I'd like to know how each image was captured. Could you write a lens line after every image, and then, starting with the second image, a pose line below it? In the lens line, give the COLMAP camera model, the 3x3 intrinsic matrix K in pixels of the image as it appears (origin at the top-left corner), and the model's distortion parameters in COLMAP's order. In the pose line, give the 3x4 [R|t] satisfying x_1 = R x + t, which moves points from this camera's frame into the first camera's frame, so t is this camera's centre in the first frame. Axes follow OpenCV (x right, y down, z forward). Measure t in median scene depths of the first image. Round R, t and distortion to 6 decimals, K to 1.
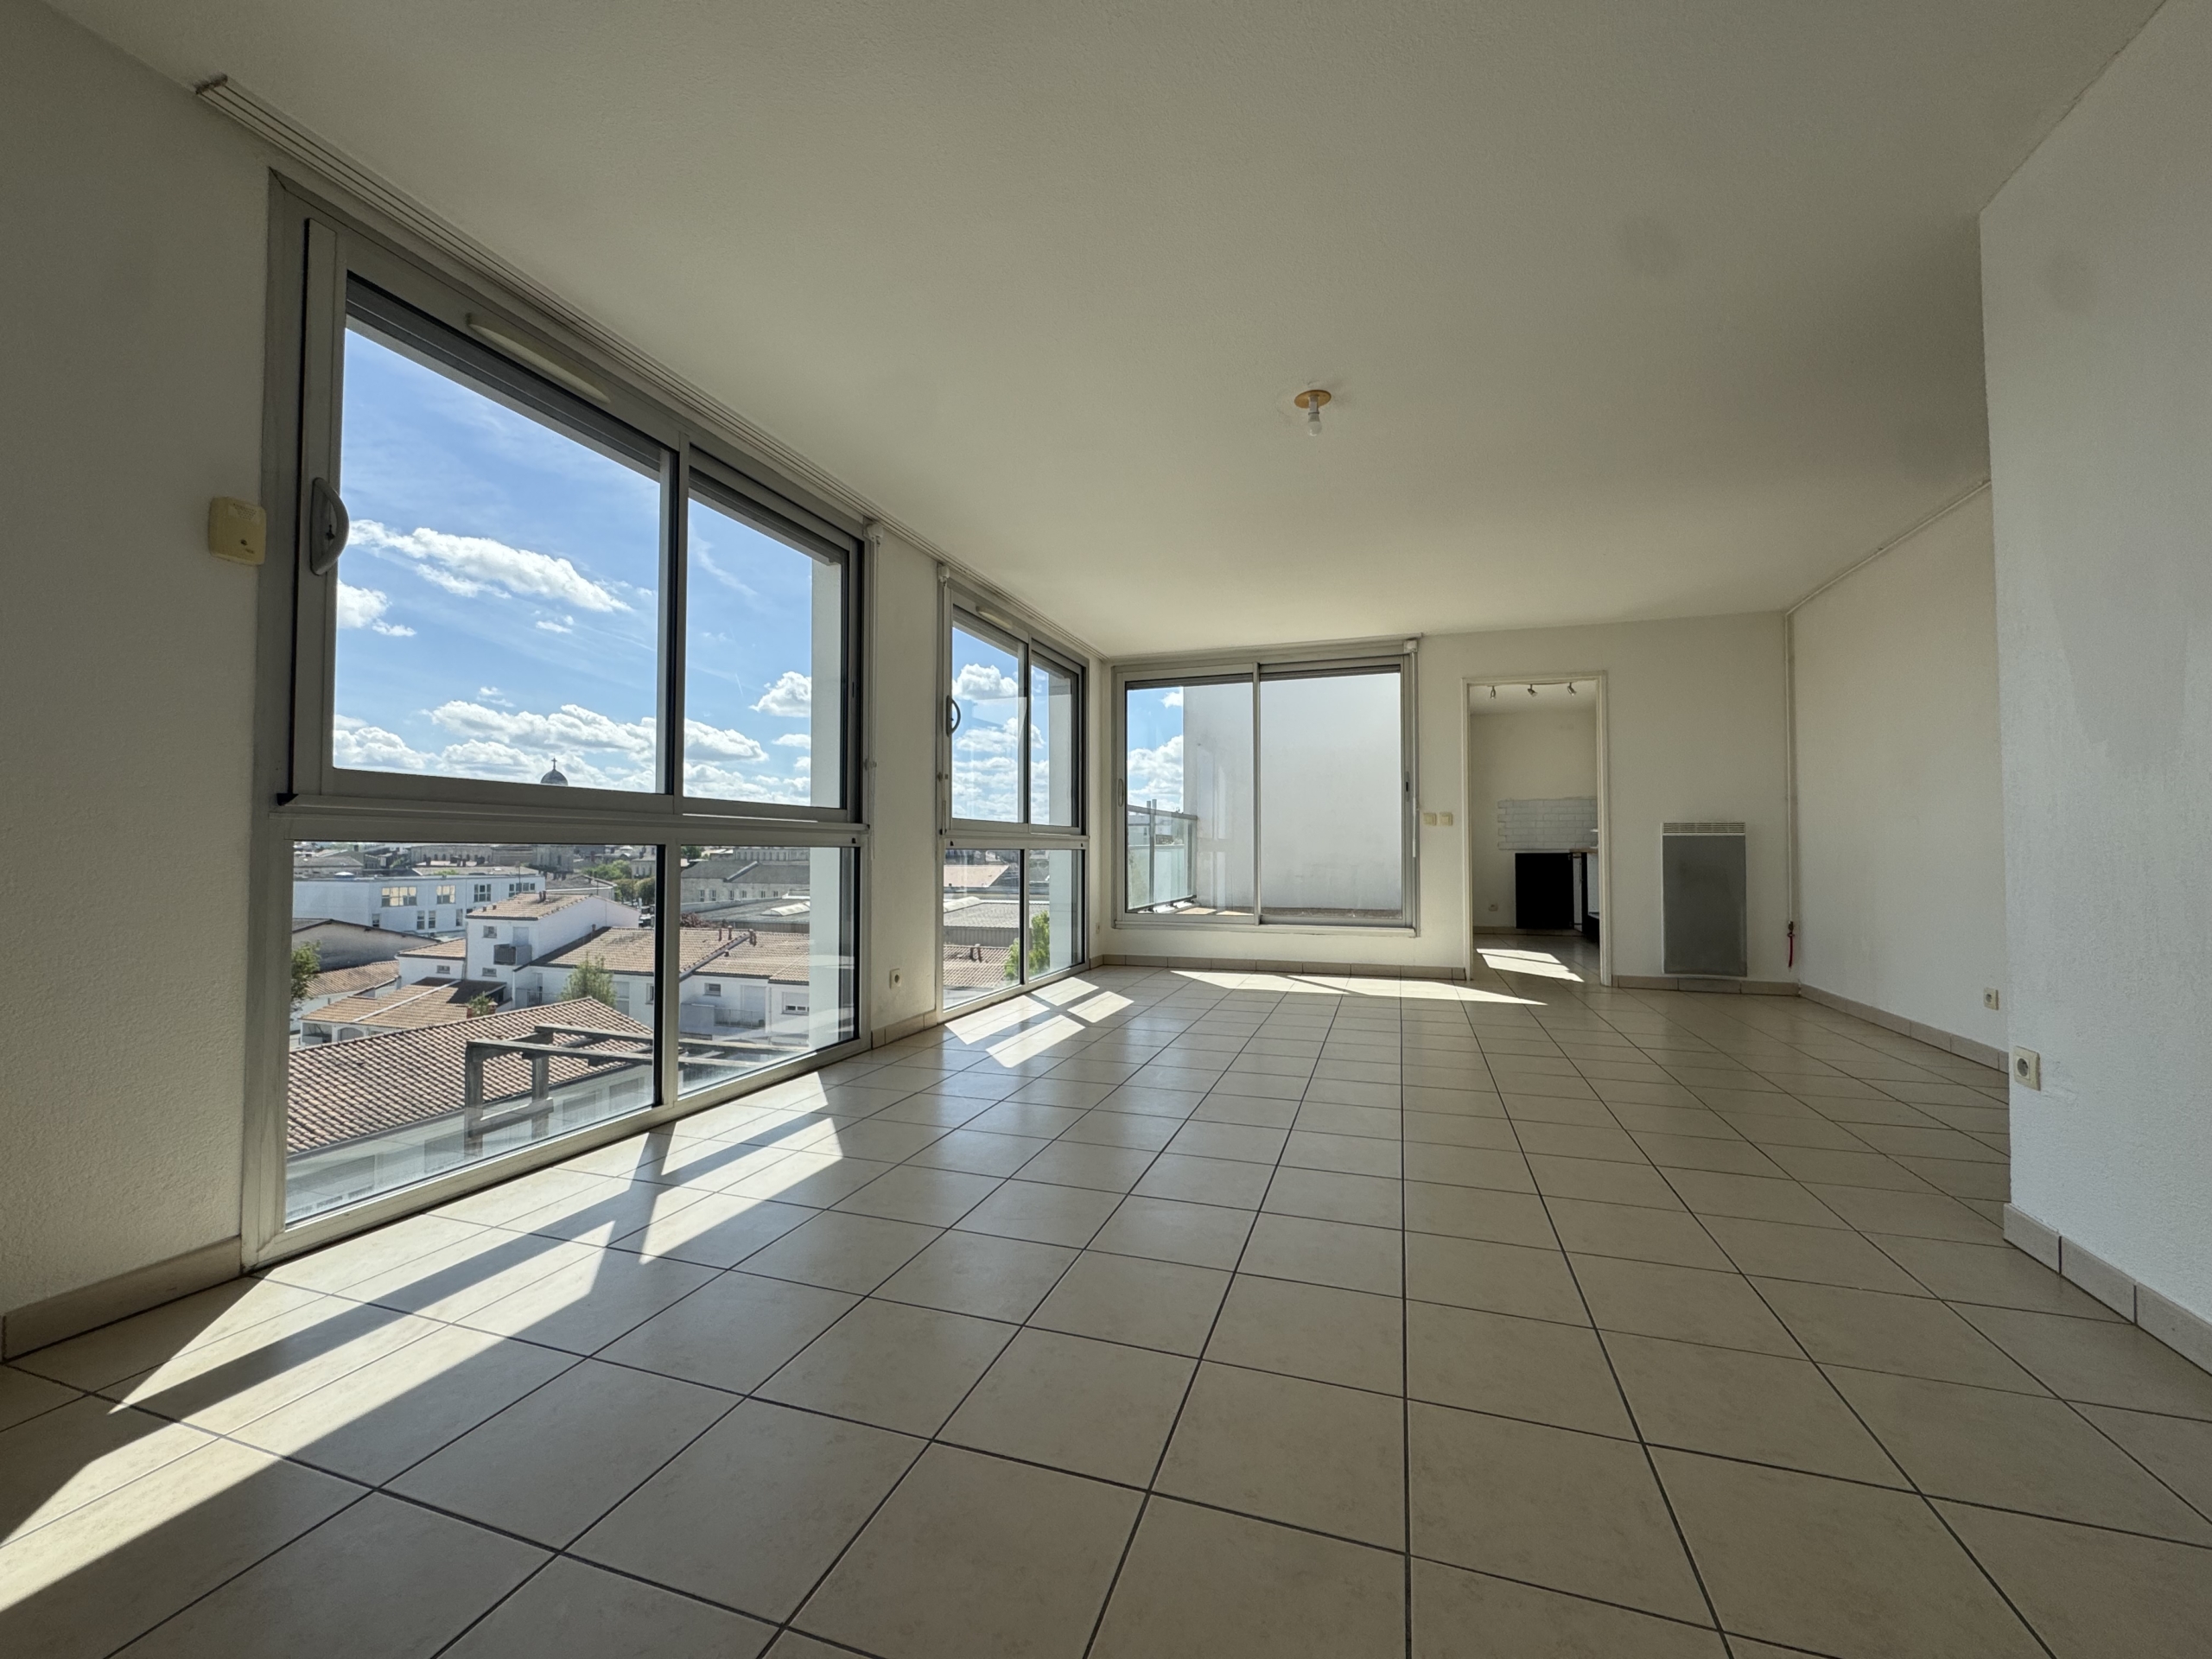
lens RADIAL K [[884.9, 0, 1106.0], [0, 884.9, 829.5], [0, 0, 1]] dist [0.002642, 0.000180]
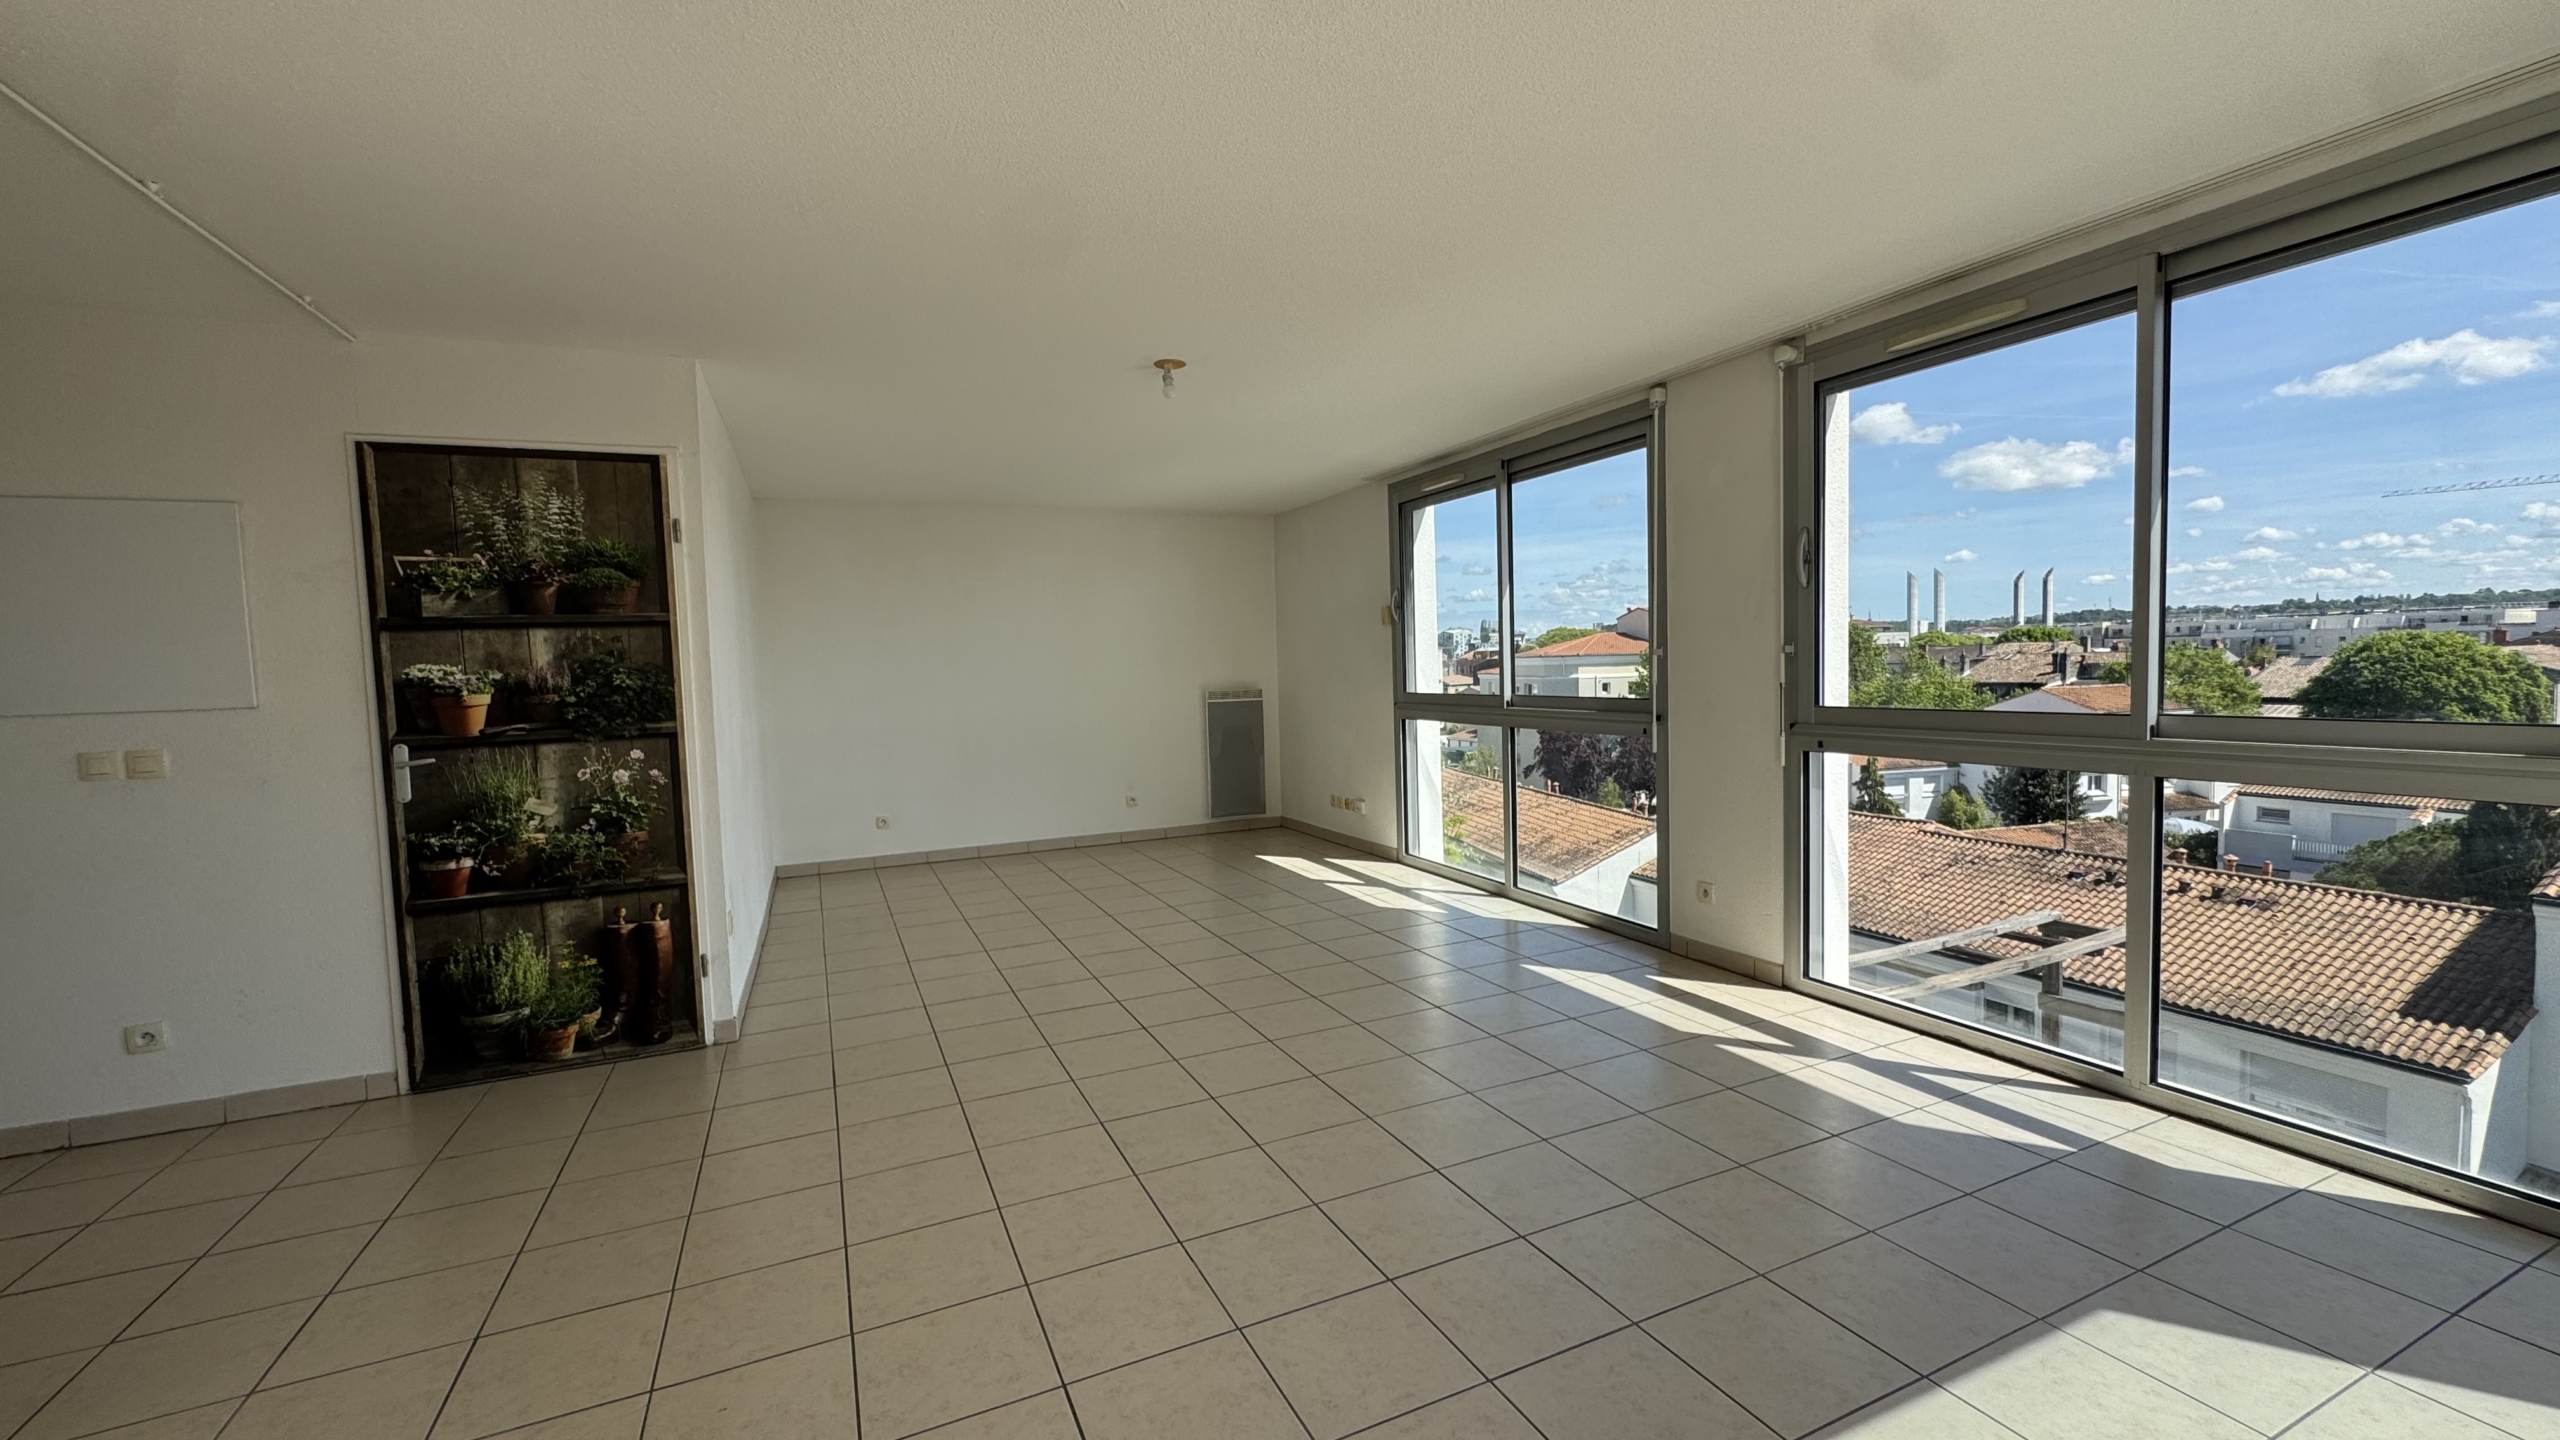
lens RADIAL K [[1027.2, 0, 1280.0], [0, 1027.2, 720.0], [0, 0, 1]] dist [-0.002198, -0.000183]
pose [[-0.728236, 0.061716, -0.682542, 0.560252], [0.049422, 0.998073, 0.037517, -0.043872], [0.683542, -0.006412, -0.729883, 1.093557]]
